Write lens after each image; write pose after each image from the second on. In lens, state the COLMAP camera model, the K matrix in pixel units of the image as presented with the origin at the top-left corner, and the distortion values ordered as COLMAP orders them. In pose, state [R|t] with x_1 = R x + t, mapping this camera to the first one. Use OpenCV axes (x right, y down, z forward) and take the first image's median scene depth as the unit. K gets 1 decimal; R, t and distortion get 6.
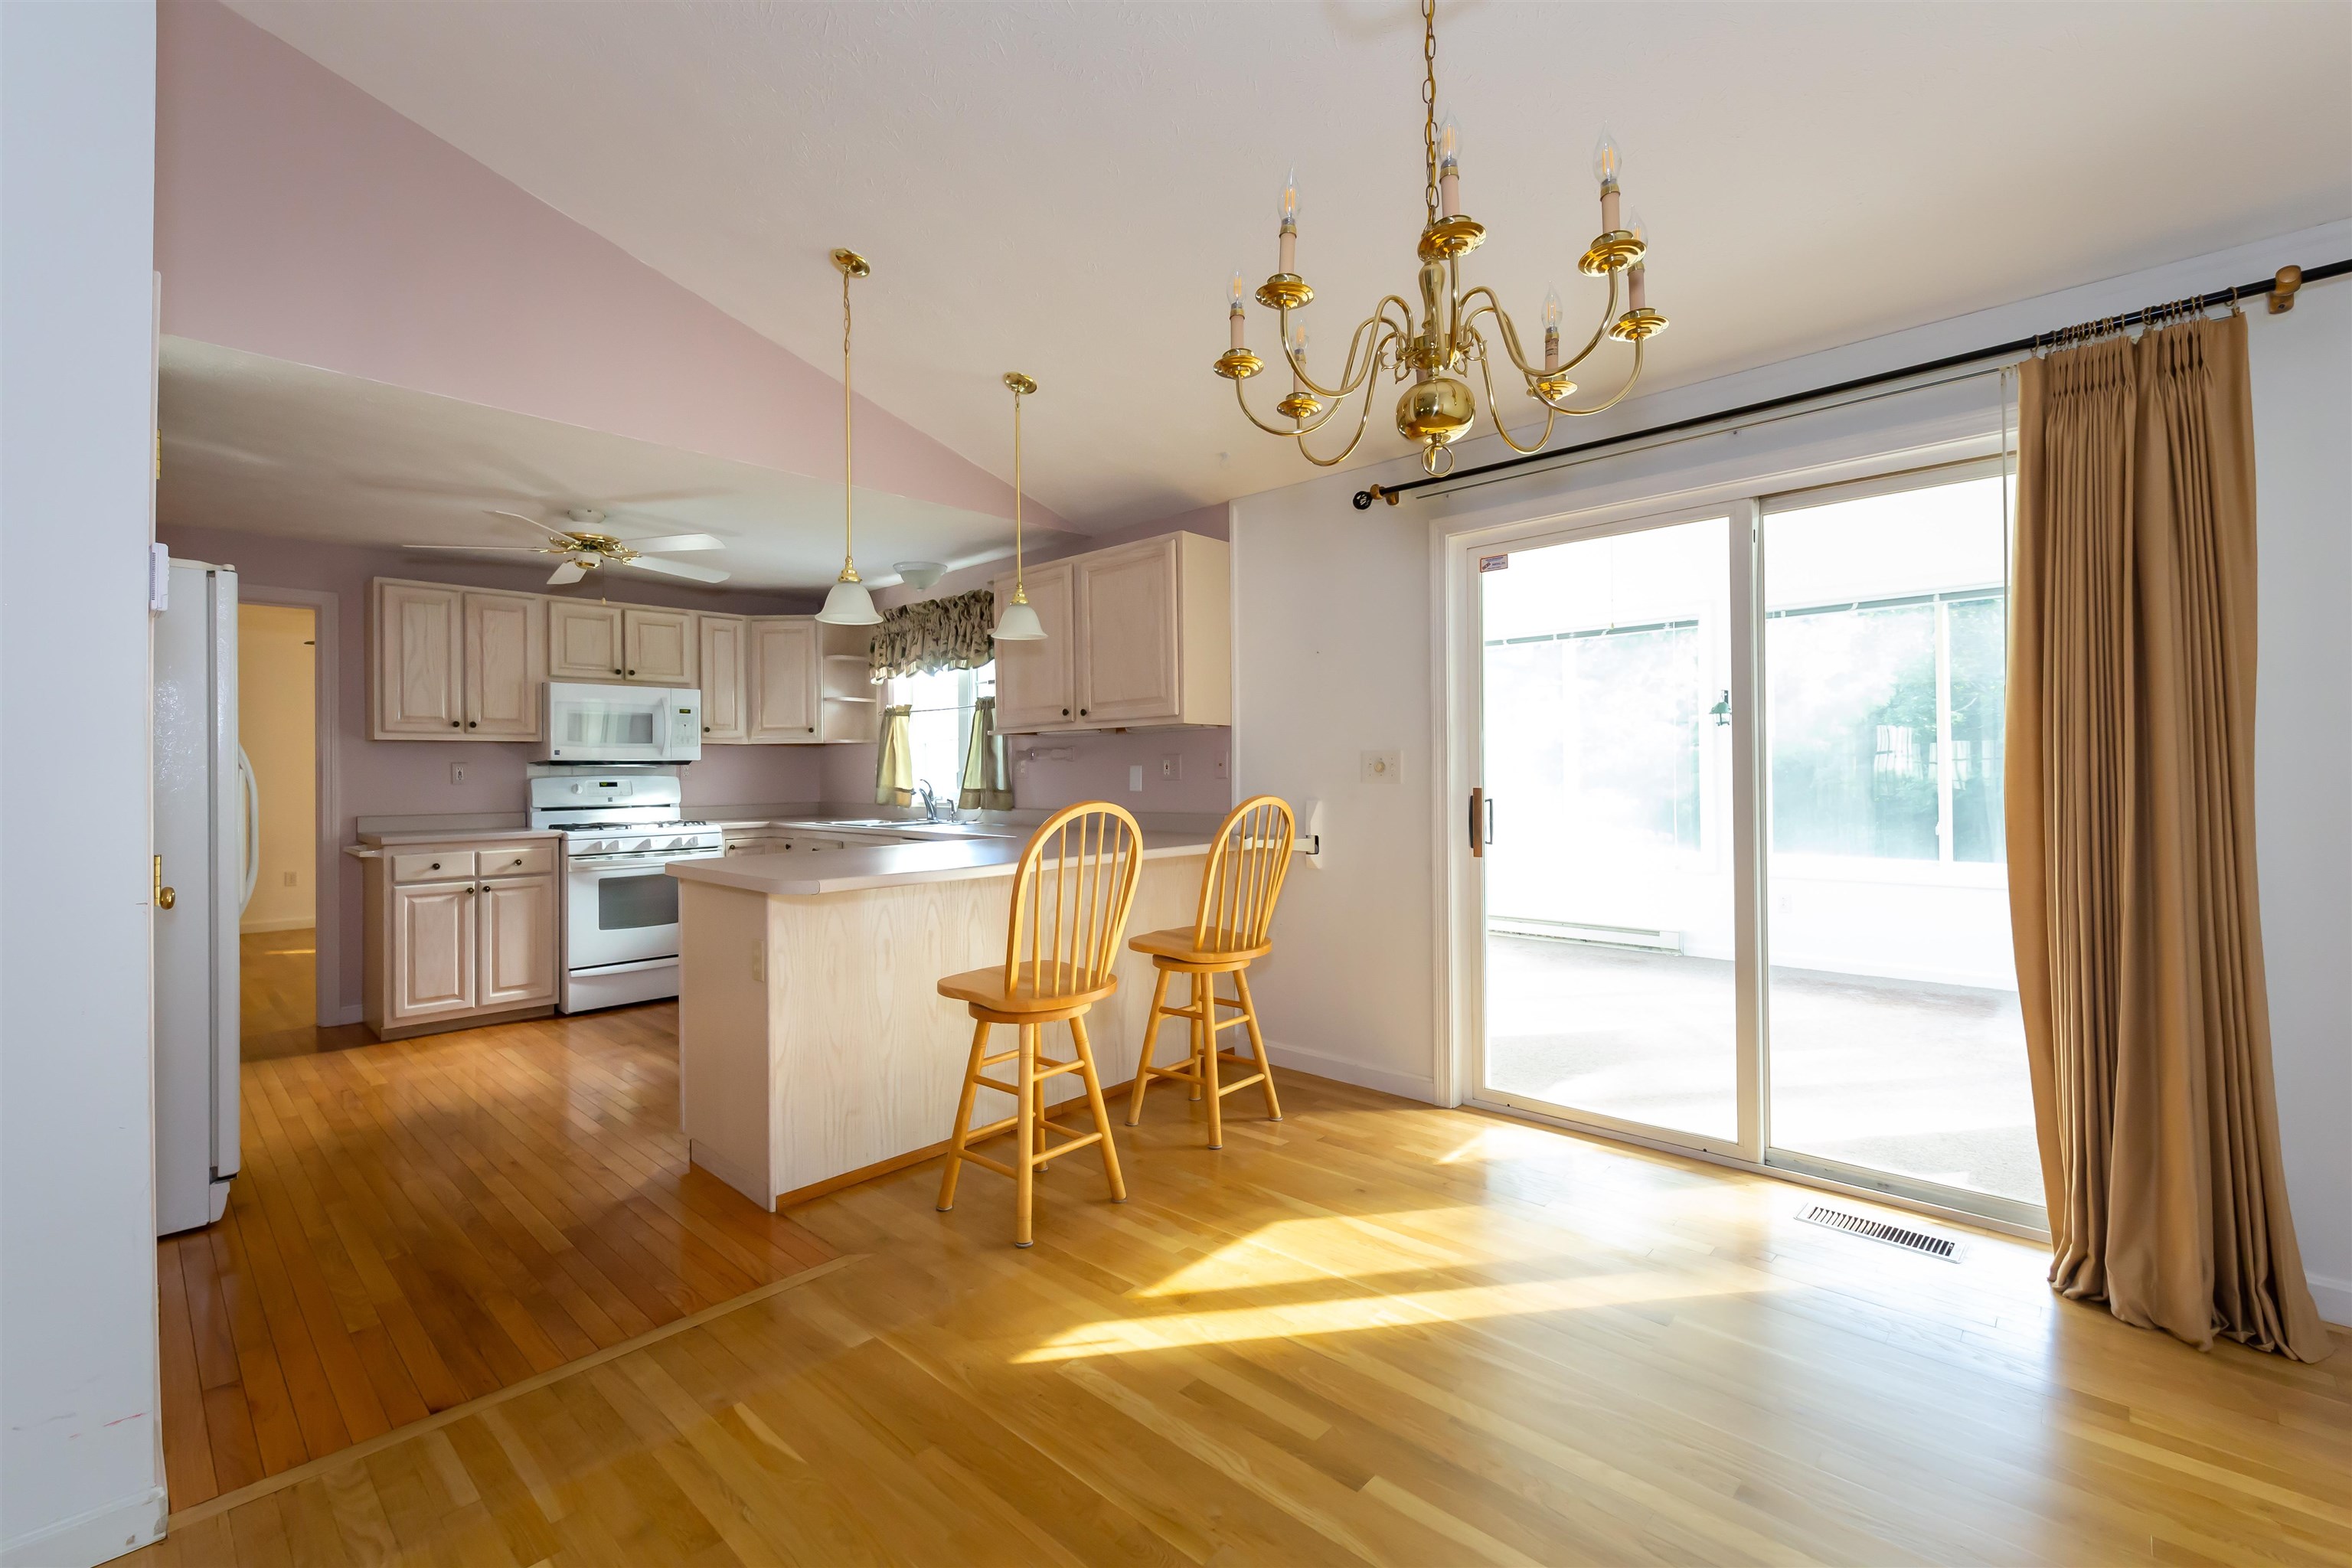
lens RADIAL K [[1013.3, 0, 1132.3], [0, 1013.3, 776.2], [0, 0, 1]] dist [0.004511, -0.001814]
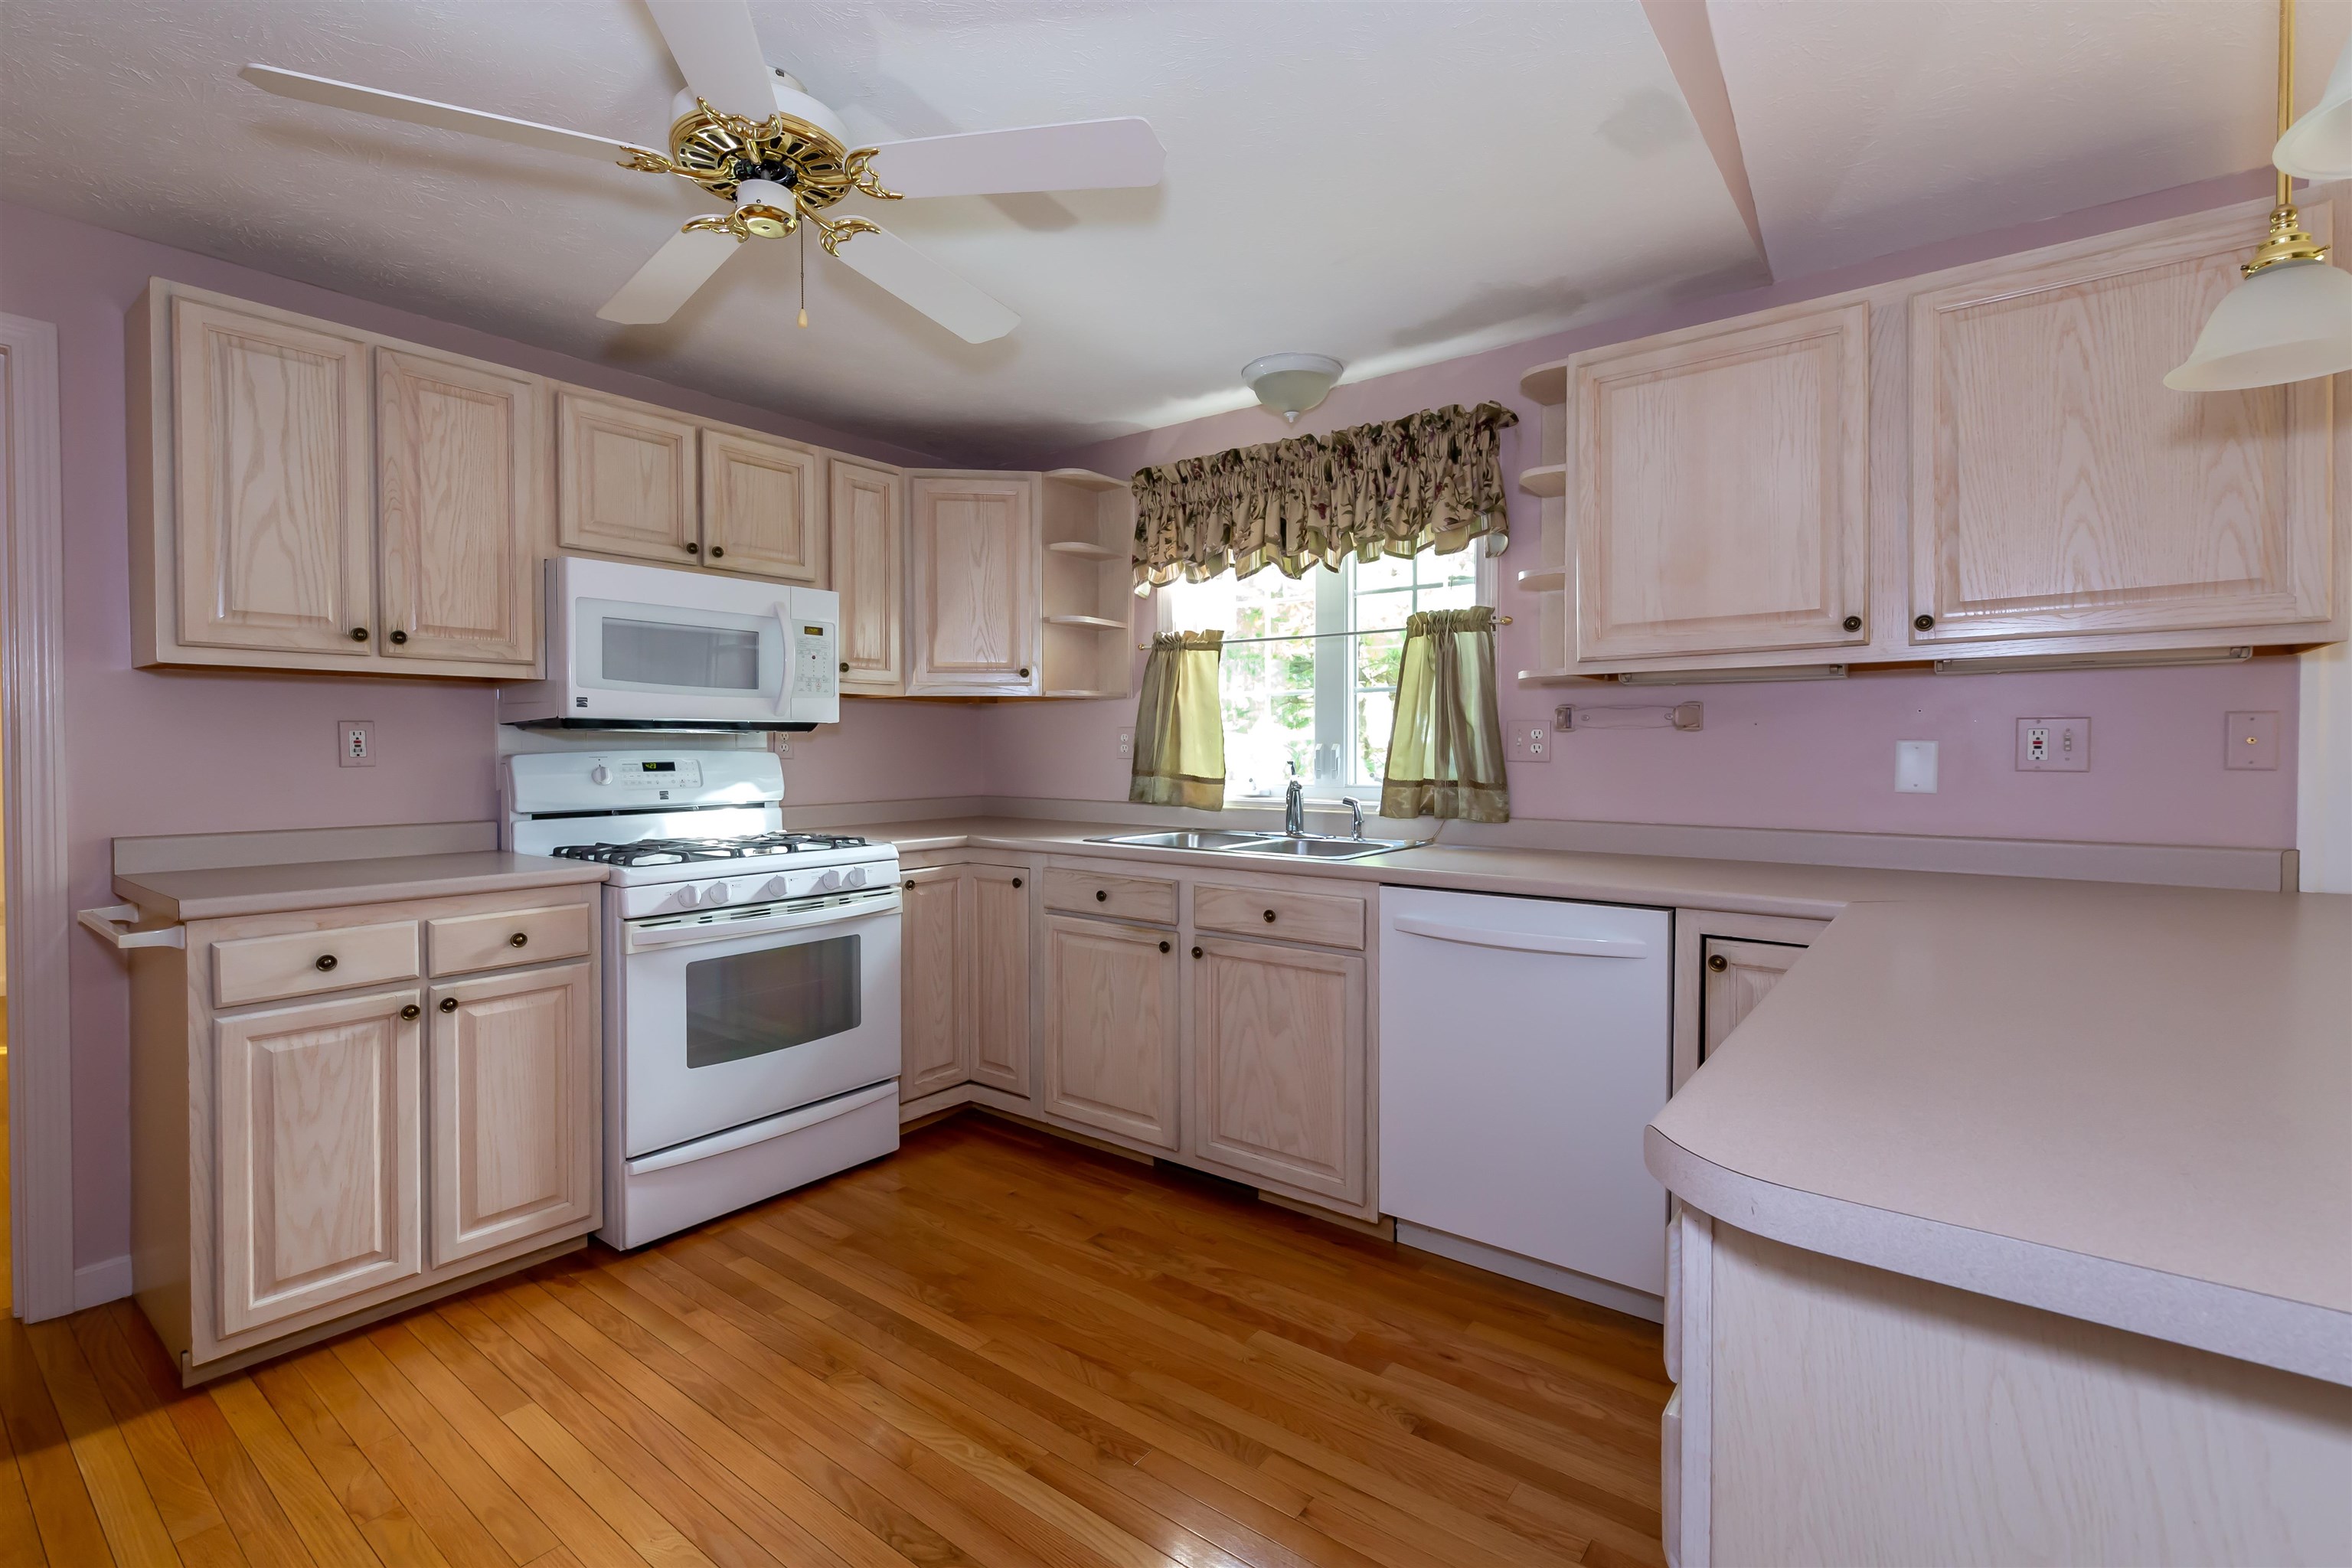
lens RADIAL K [[1013.3, 0, 1171.3], [0, 1013.3, 773.0], [0, 0, 1]] dist [0.004511, -0.001814]
pose [[0.988211, 0.004799, 0.153021, -0.365848], [-0.007854, 0.999782, 0.019362, -0.000936], [-0.152894, -0.020336, 0.988033, 0.480465]]
